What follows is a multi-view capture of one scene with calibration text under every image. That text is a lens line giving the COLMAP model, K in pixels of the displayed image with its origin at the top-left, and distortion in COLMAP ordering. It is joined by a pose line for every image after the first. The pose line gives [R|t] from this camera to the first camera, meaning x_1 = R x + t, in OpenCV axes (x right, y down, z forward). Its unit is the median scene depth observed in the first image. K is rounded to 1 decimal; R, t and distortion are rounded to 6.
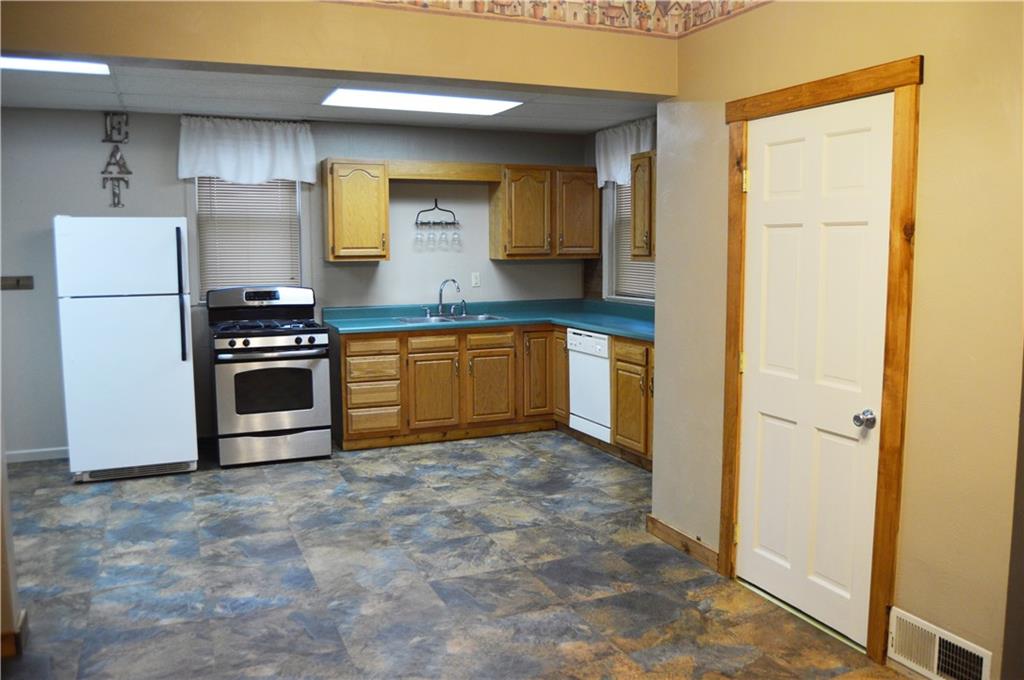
lens RADIAL K [[815.3, 0, 516.5], [0, 815.3, 336.2], [0, 0, 1]] dist [-0.084931, 0.024995]
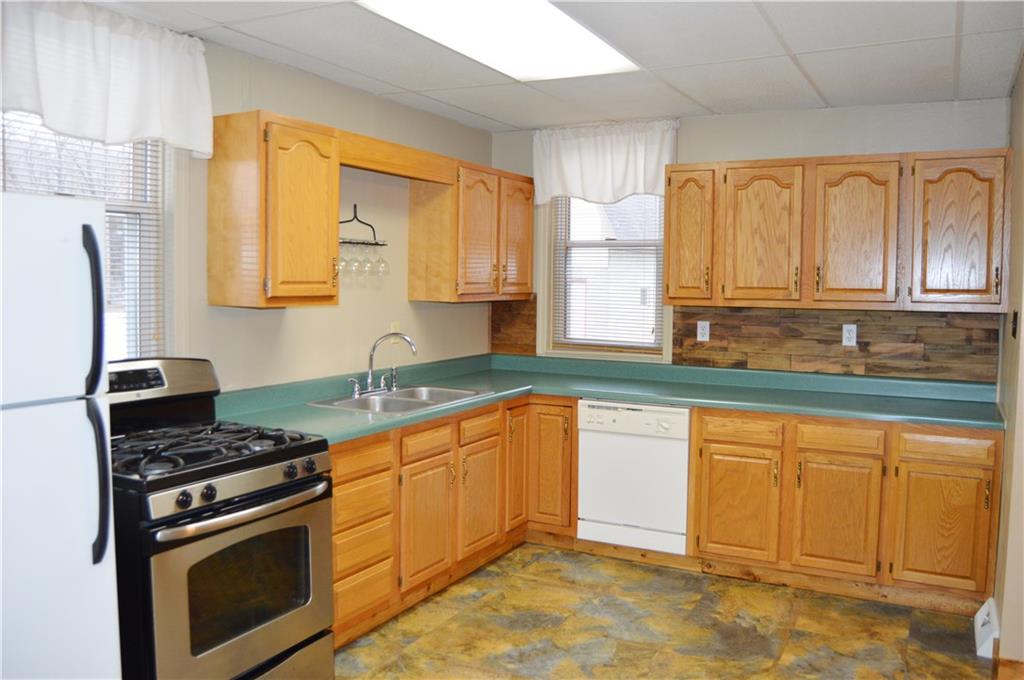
lens RADIAL K [[815.3, 0, 512.0], [0, 815.3, 341.9], [0, 0, 1]] dist [-0.084931, 0.024995]
pose [[0.779954, -0.030887, 0.625074, -0.449163], [0.050390, 0.998638, -0.013528, -0.057146], [-0.623804, 0.042049, 0.780449, 0.514143]]
